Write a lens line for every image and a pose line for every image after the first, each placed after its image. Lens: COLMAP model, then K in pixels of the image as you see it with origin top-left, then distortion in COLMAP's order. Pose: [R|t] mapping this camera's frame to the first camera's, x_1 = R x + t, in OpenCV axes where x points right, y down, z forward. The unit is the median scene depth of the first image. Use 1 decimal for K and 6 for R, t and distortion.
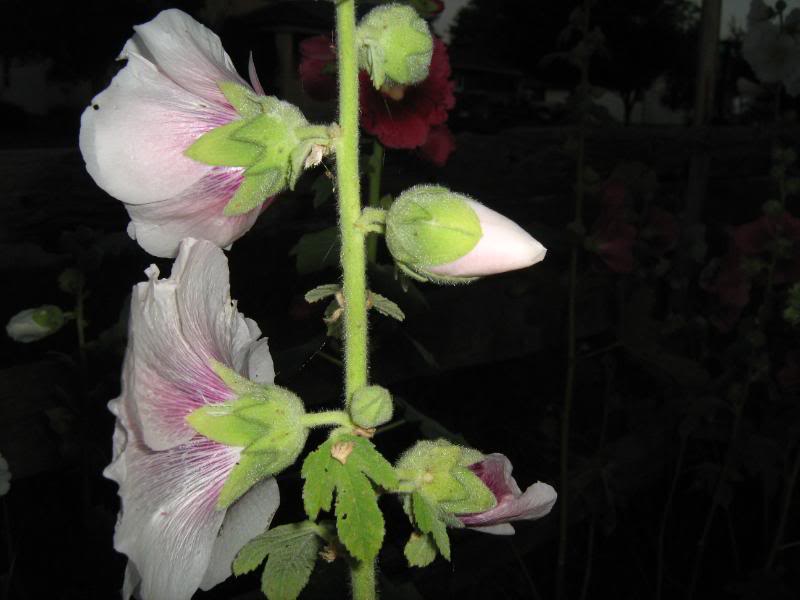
lens RADIAL K [[926.7, 0, 399.2], [0, 926.7, 299.2], [0, 0, 1]] dist [-0.101017, 0.000000]
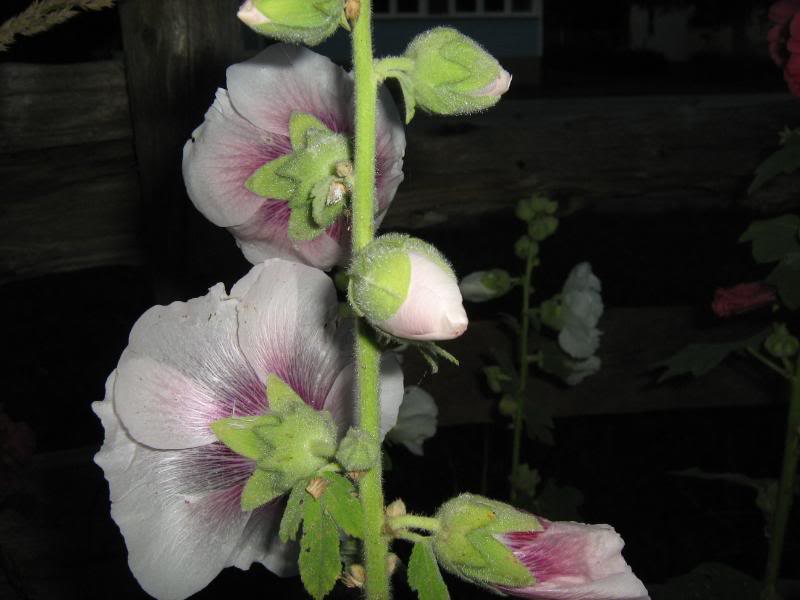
lens RADIAL K [[926.7, 0, 399.9], [0, 926.7, 300.5], [0, 0, 1]] dist [-0.101017, 0.000000]
pose [[0.775240, 0.125481, -0.619078, 0.599049], [-0.087743, 0.991961, 0.091185, -0.137613], [0.625543, -0.016370, 0.780018, 0.259623]]
